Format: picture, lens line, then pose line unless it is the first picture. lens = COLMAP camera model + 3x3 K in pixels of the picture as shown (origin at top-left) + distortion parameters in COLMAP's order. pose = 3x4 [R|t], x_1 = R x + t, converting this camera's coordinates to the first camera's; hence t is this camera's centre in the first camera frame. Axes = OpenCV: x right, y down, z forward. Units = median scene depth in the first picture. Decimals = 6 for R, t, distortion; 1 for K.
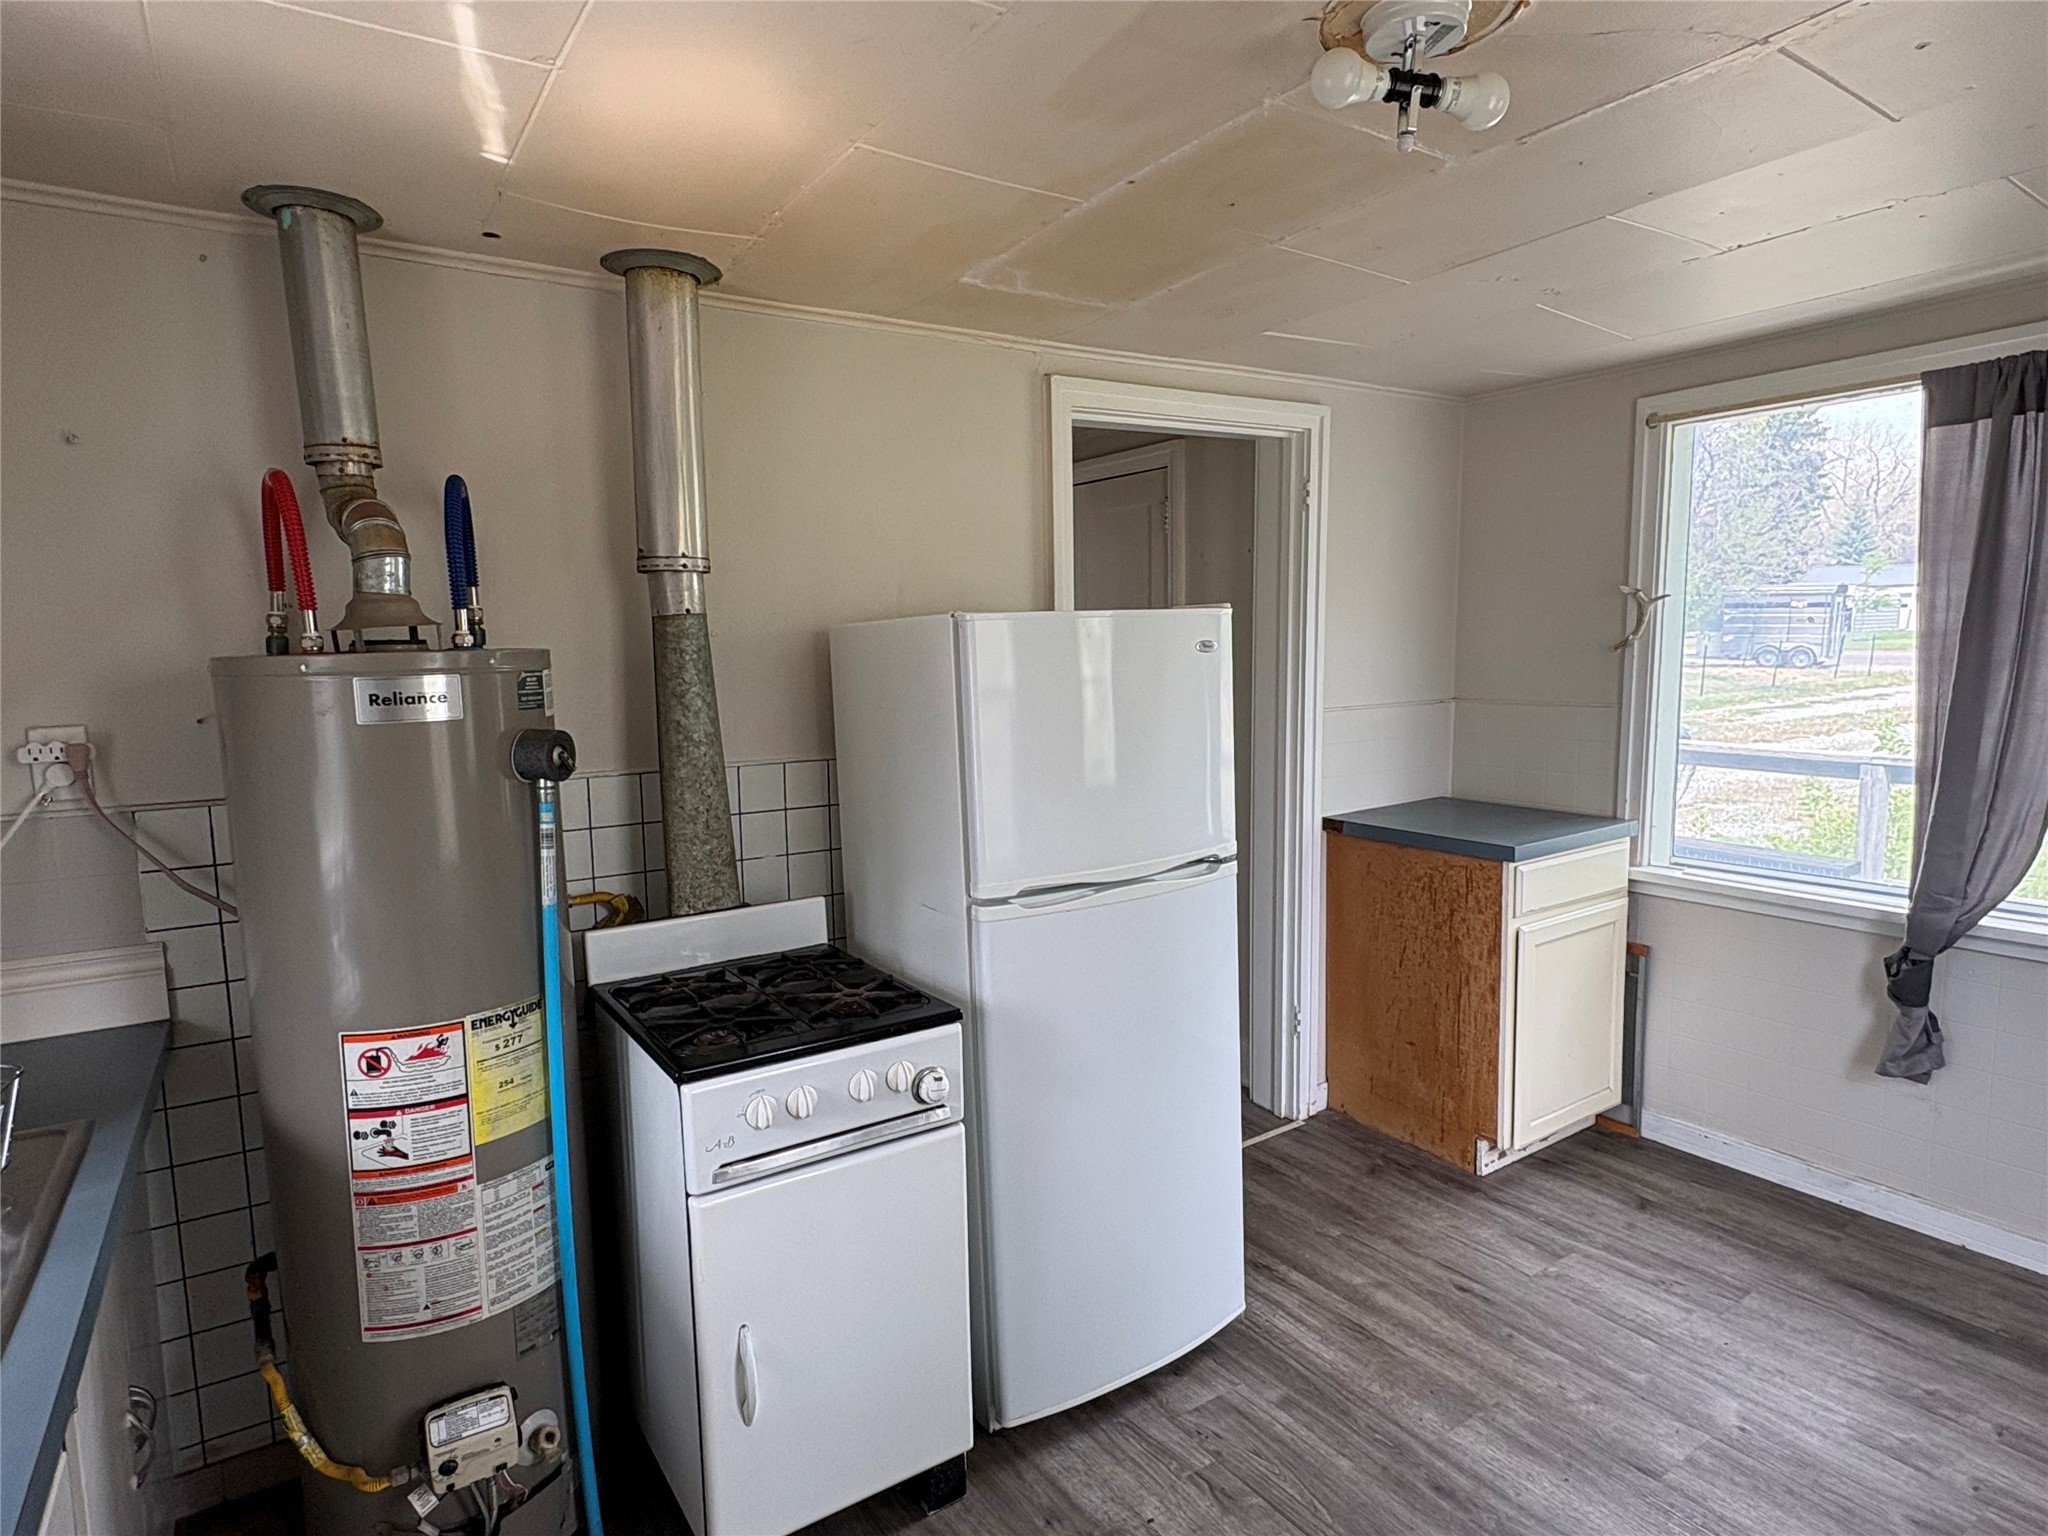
lens RADIAL K [[1138.3, 0, 1016.2], [0, 1138.3, 770.9], [0, 0, 1]] dist [-0.006397, 0.005044]
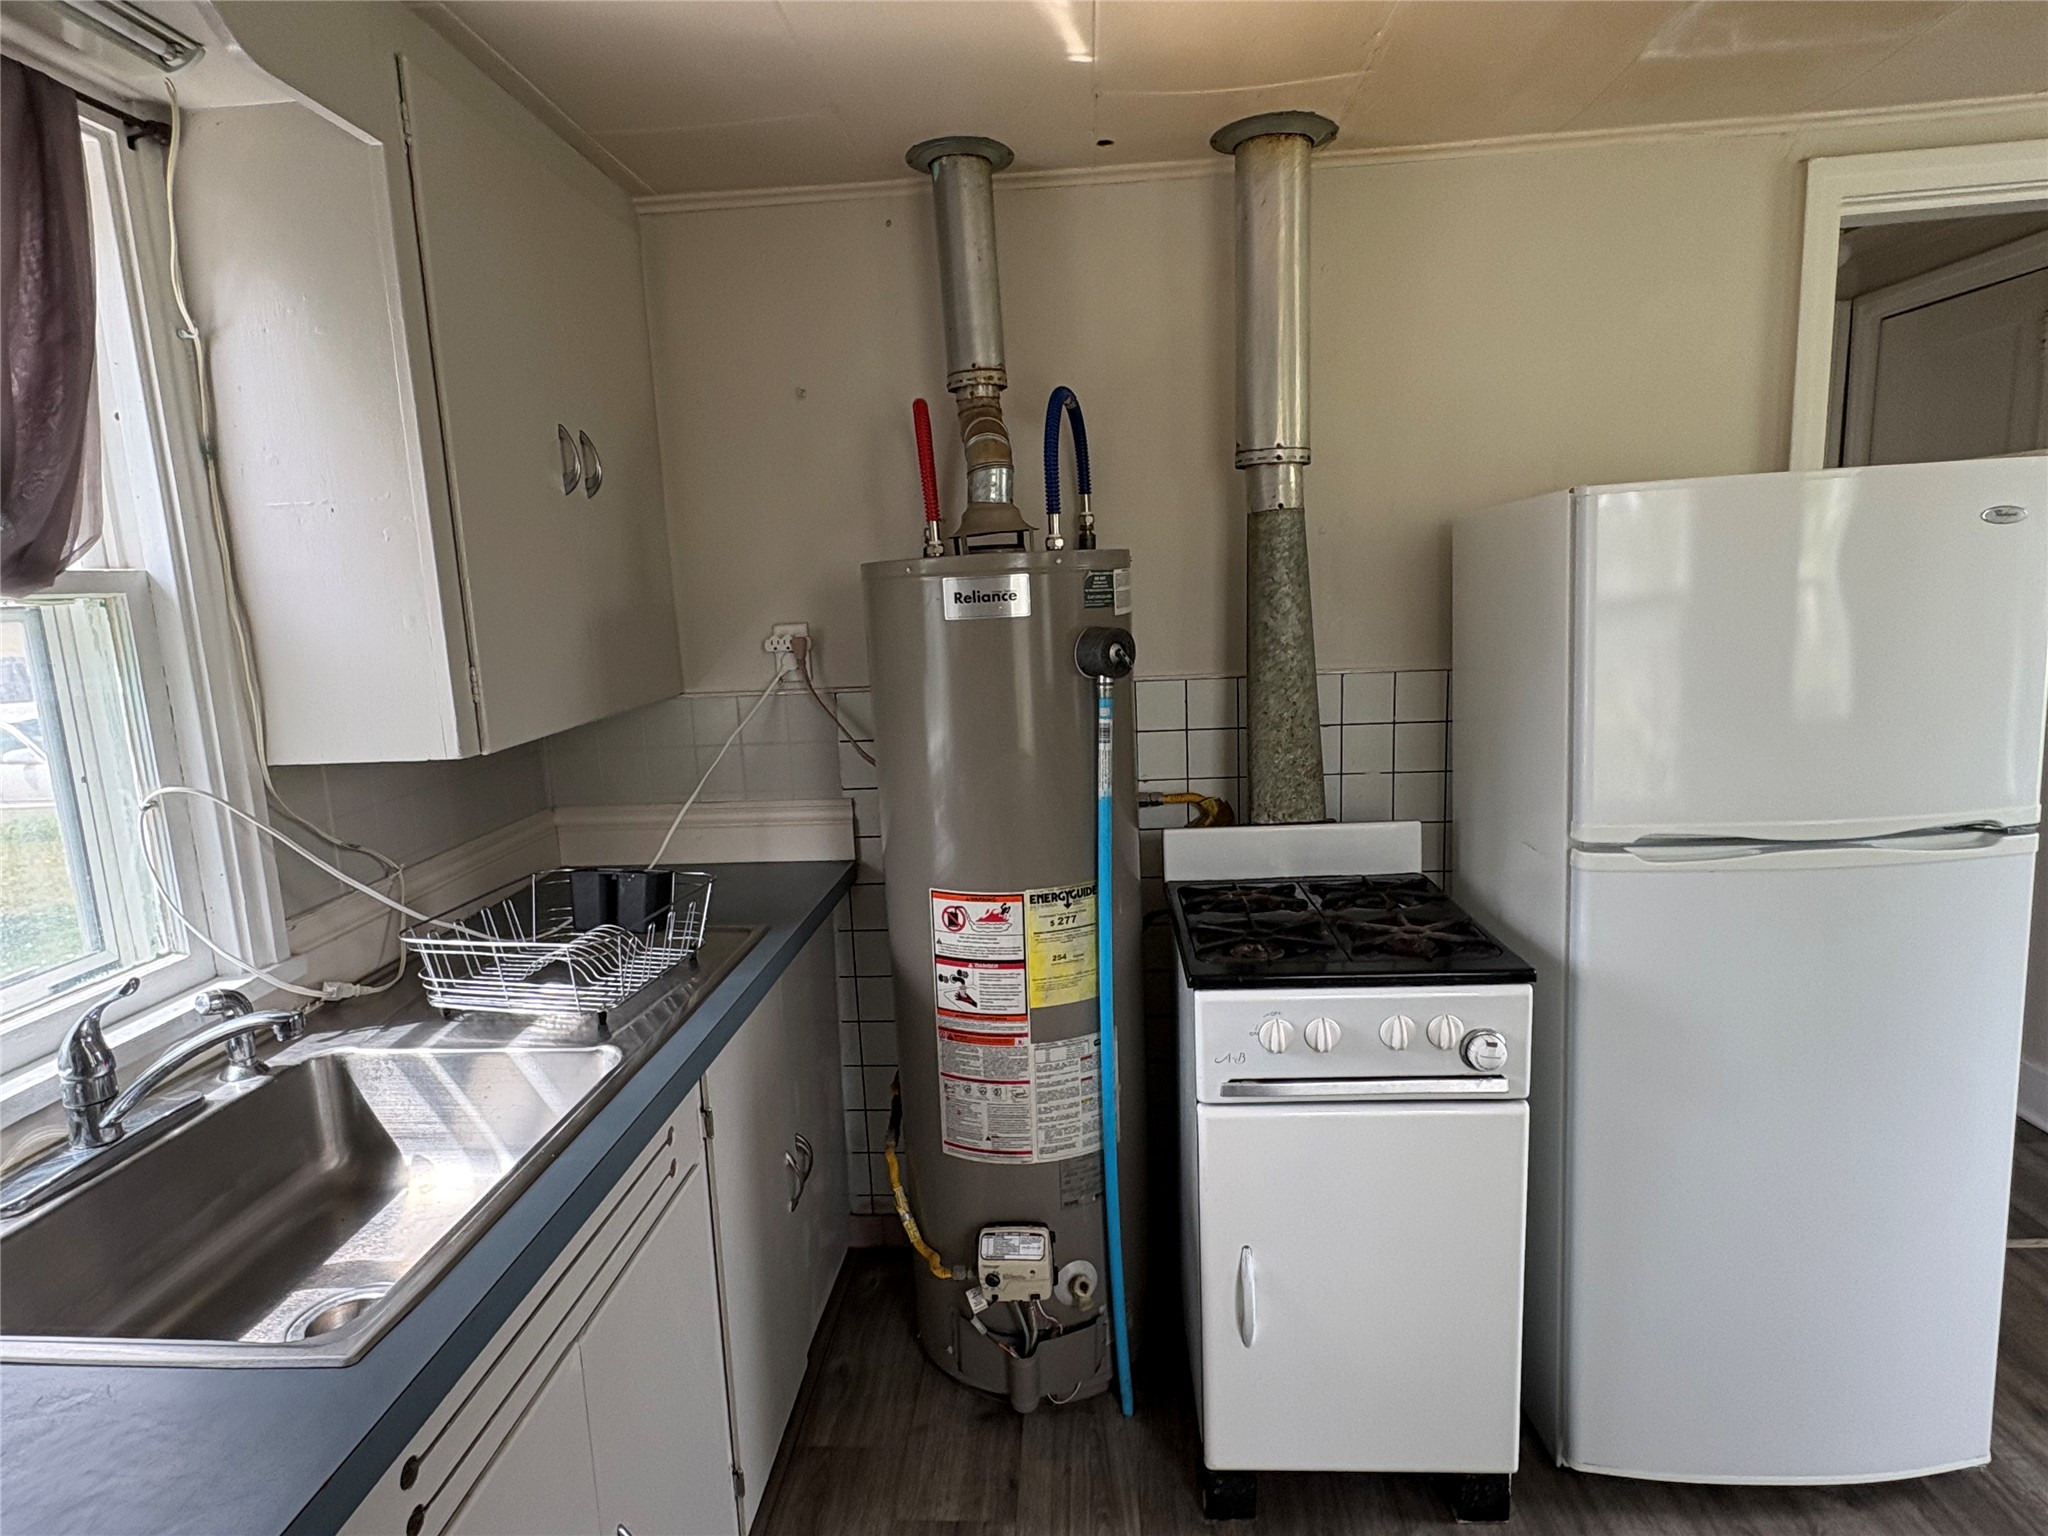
lens RADIAL K [[1138.3, 0, 1014.4], [0, 1138.3, 772.0], [0, 0, 1]] dist [-0.006397, 0.005044]
pose [[0.796550, 0.080781, -0.599152, 0.137160], [-0.037734, 0.995744, 0.084086, 0.010125], [0.603394, -0.044371, 0.796208, 0.114893]]
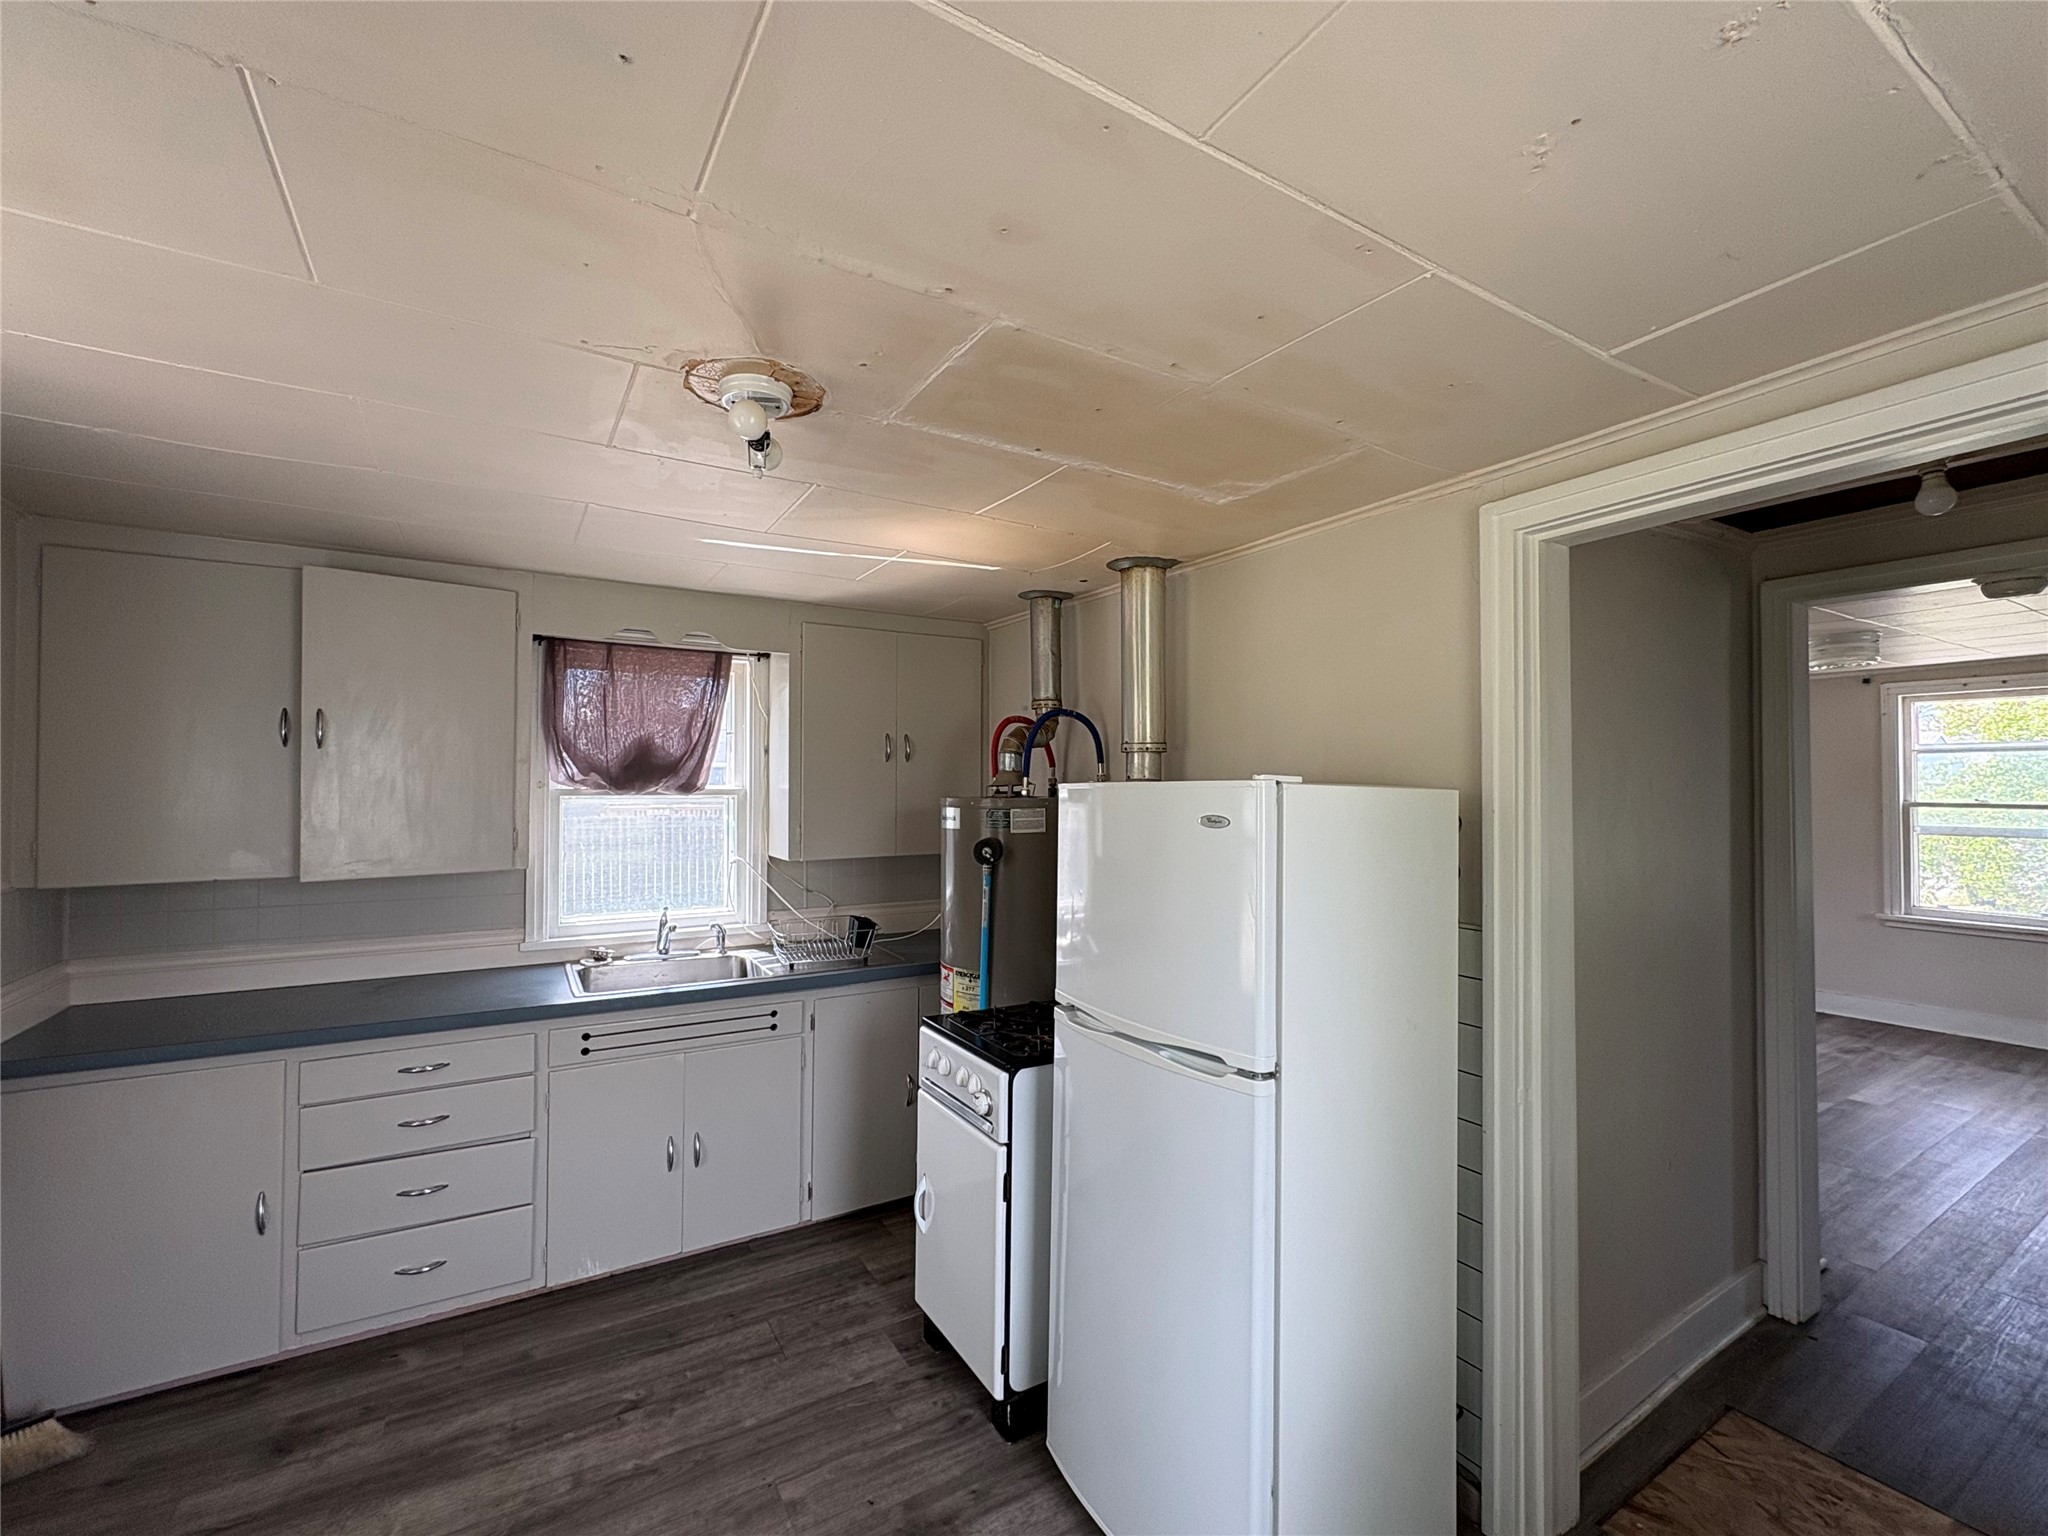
lens RADIAL K [[869.8, 0, 1023.9], [0, 869.8, 774.1], [0, 0, 1]] dist [-0.000169, -0.000064]
pose [[-0.030015, 0.007196, -0.999524, 1.024669], [-0.122952, 0.992353, 0.010837, -0.159693], [0.991959, 0.123219, -0.028901, 1.012503]]
